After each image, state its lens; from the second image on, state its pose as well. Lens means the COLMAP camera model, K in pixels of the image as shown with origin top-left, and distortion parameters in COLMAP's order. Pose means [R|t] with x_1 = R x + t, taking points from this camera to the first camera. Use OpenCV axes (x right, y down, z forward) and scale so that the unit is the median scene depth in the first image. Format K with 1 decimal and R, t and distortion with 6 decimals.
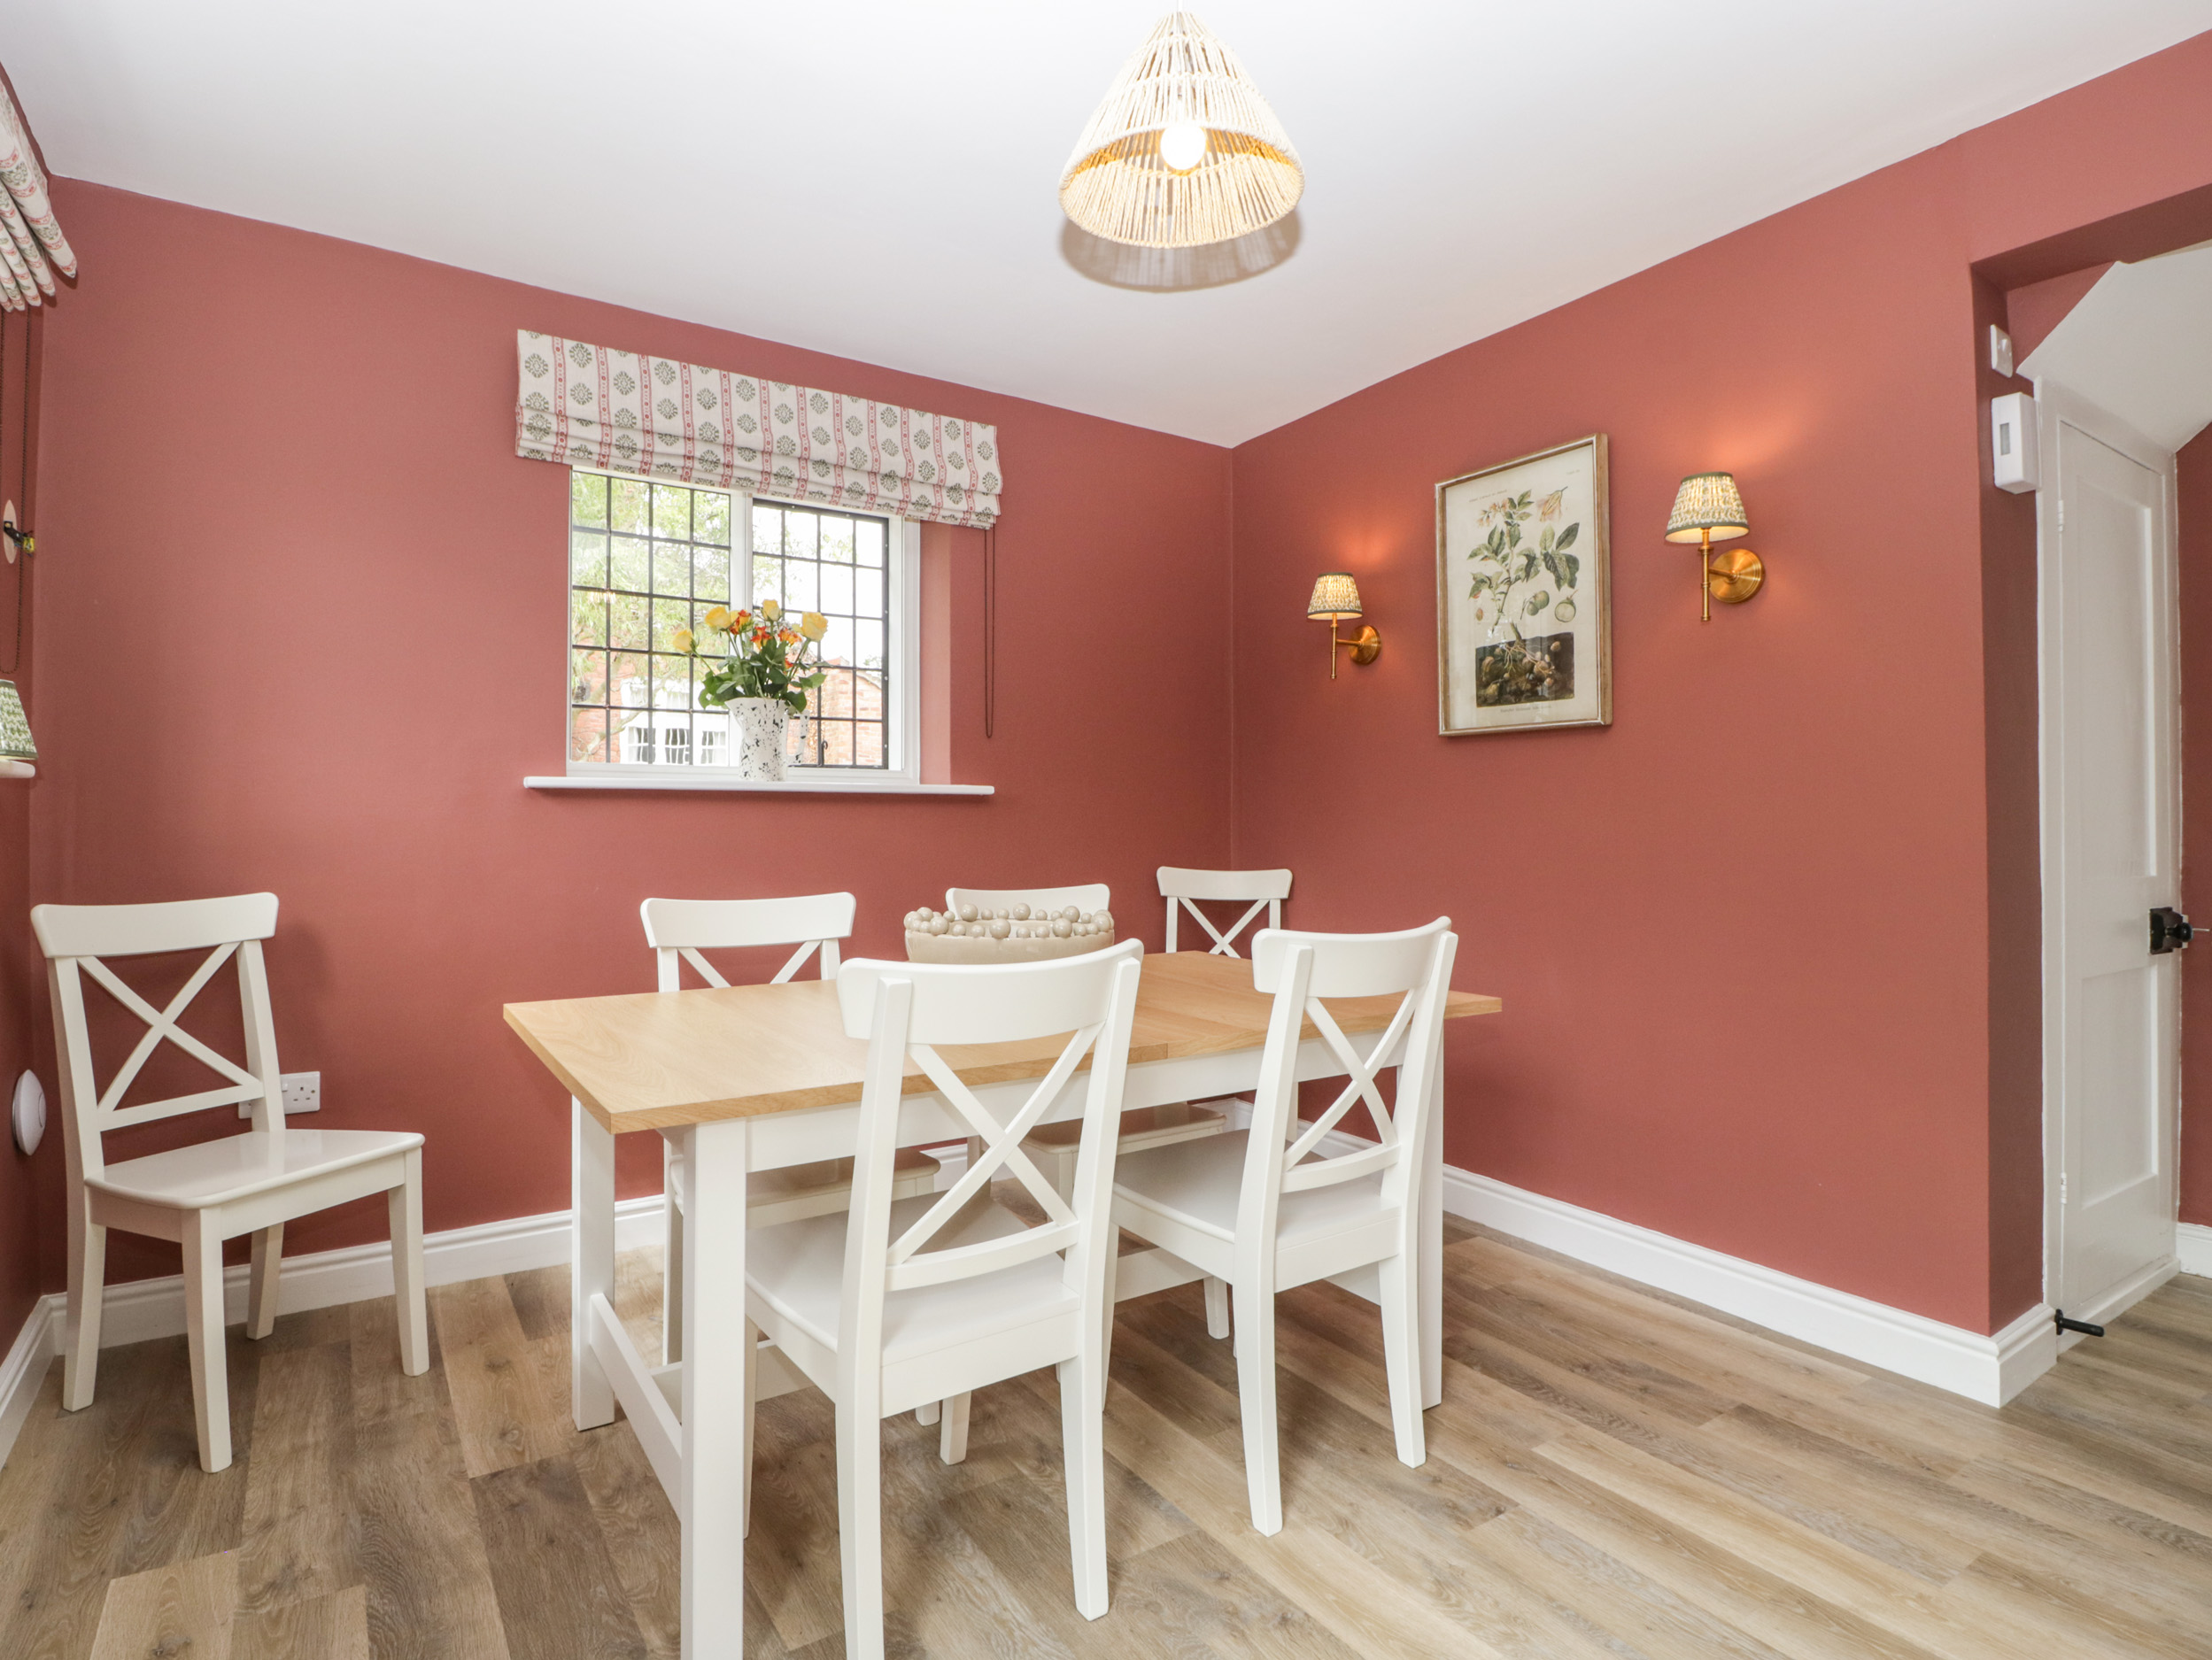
lens RADIAL K [[1159.1, 0, 1105.6], [0, 1159.1, 819.6], [0, 0, 1]] dist [-0.005366, -0.012343]
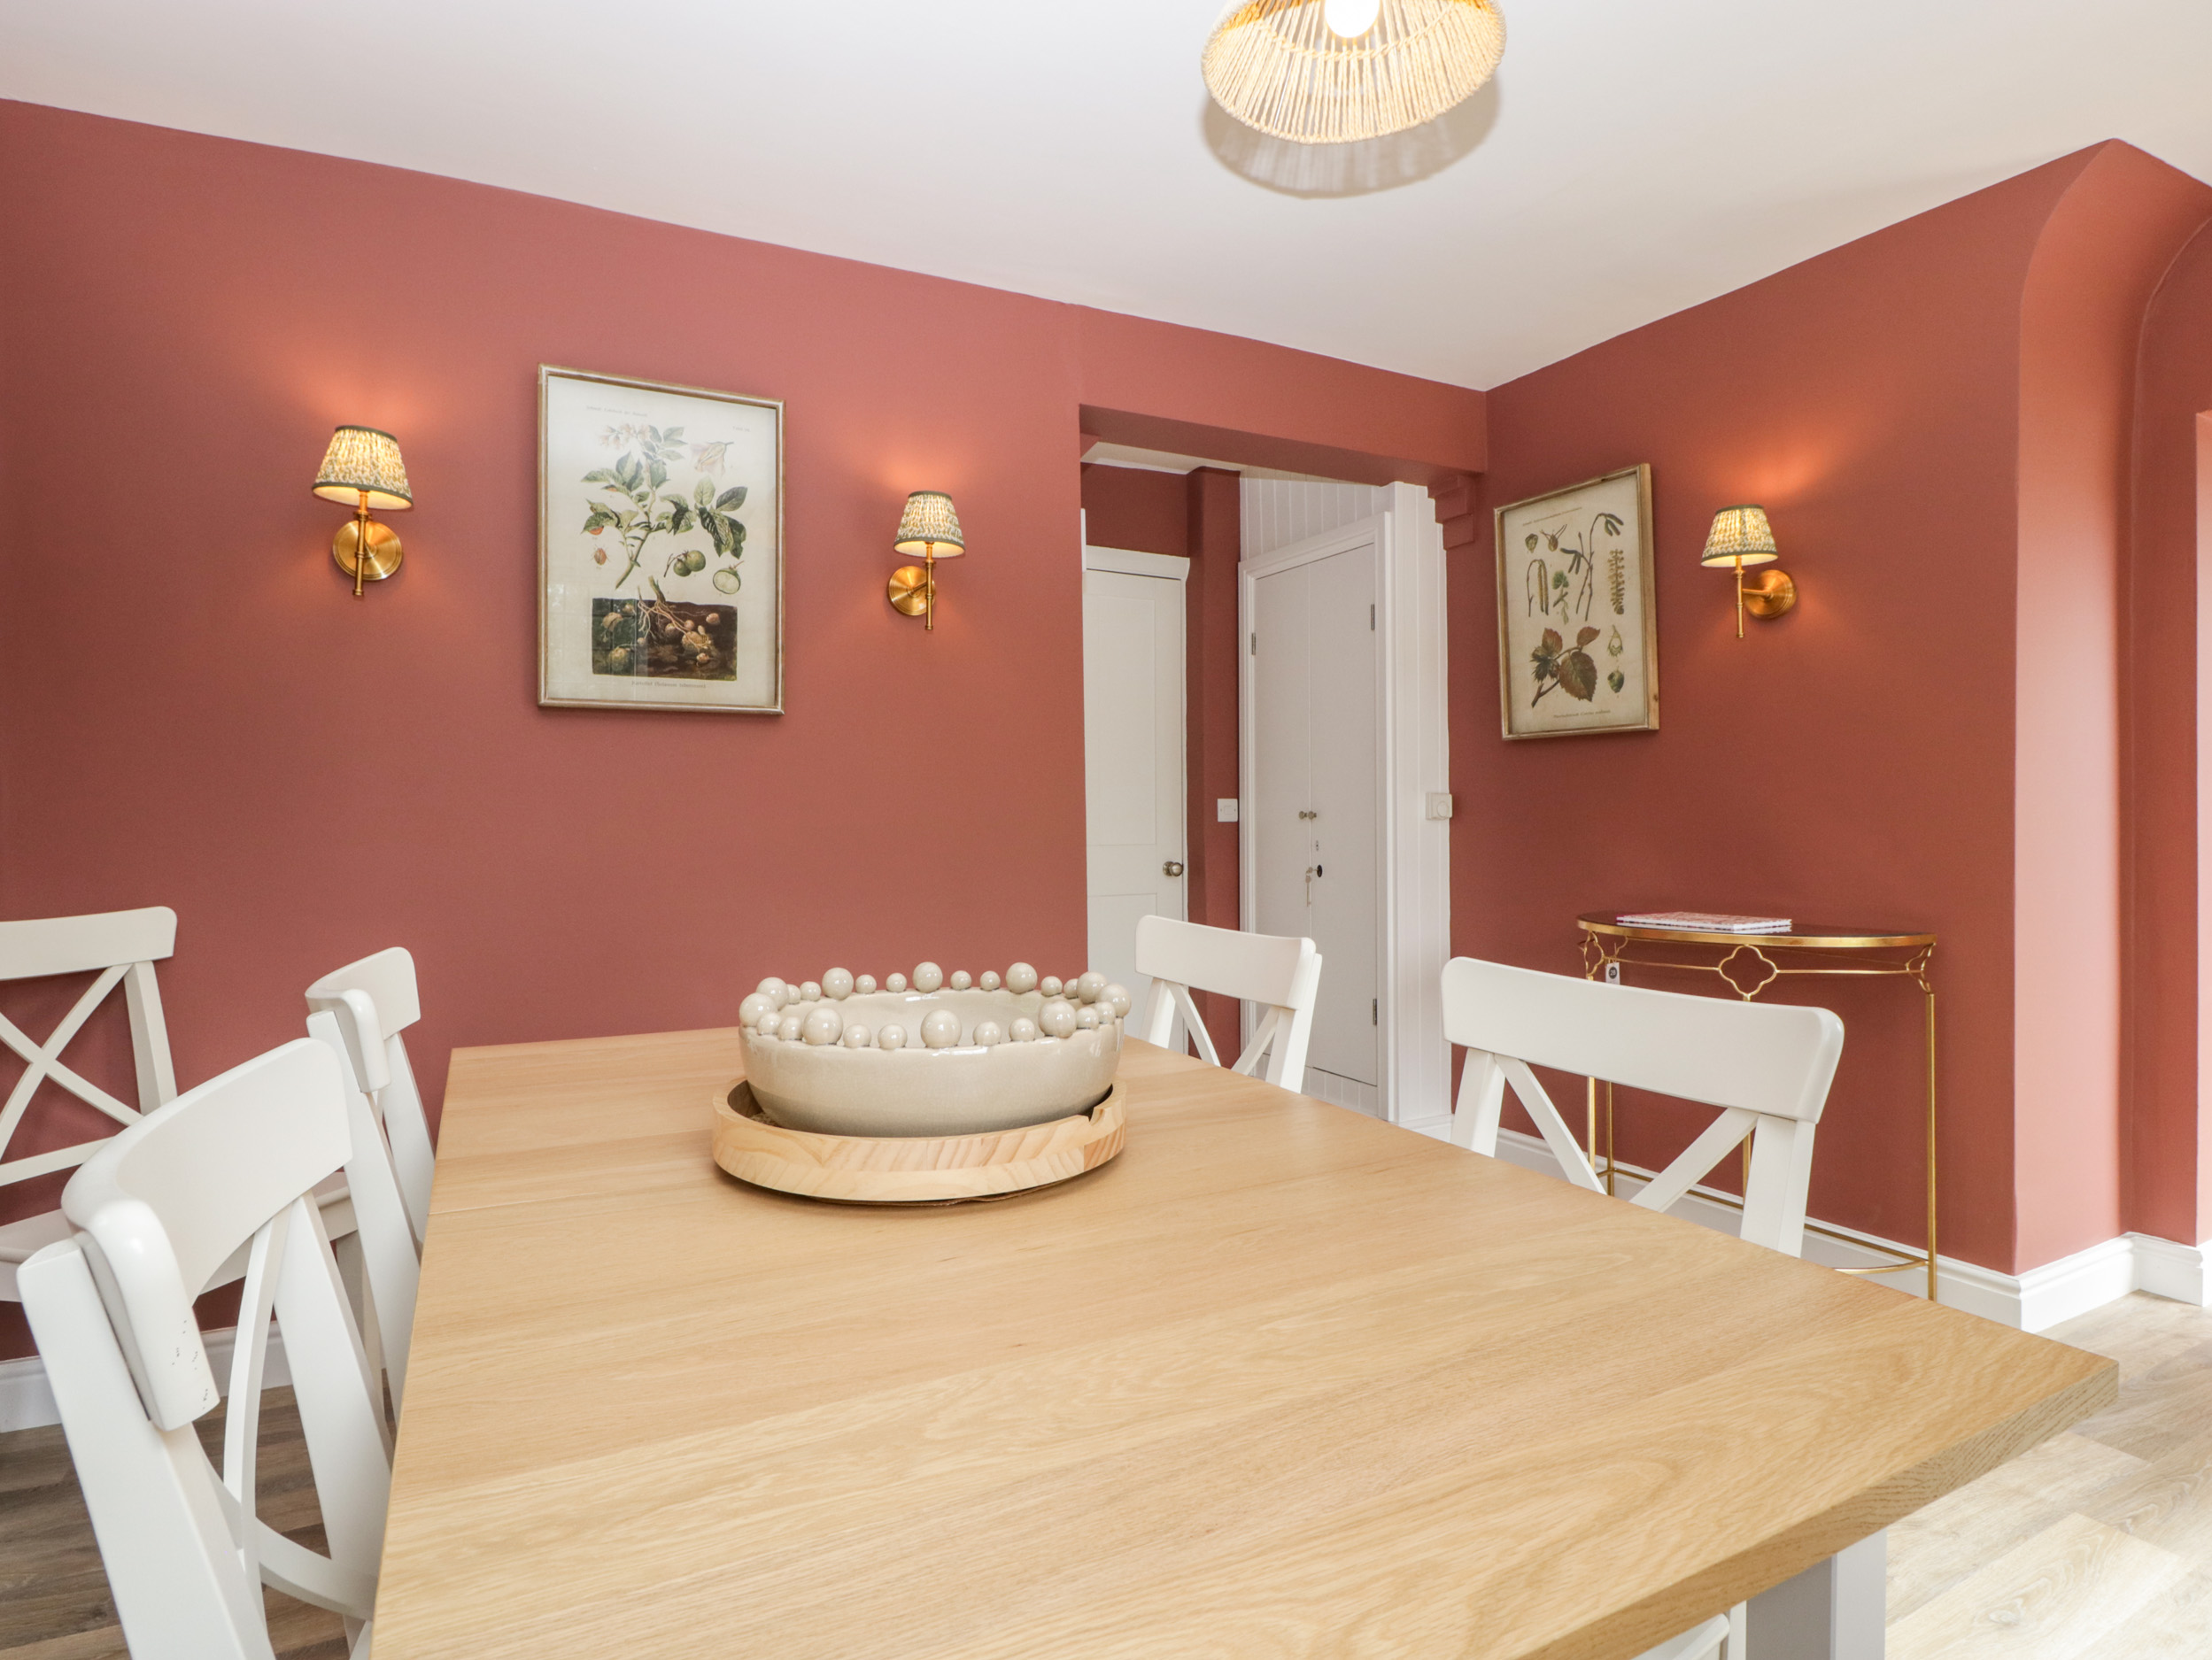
lens RADIAL K [[1159.1, 0, 1101.2], [0, 1159.1, 826.0], [0, 0, 1]] dist [-0.005366, -0.012343]
pose [[0.121158, -0.007580, 0.992604, -0.432325], [0.006551, 0.999955, 0.006837, 0.002642], [-0.992612, 0.005674, 0.121202, 0.588002]]
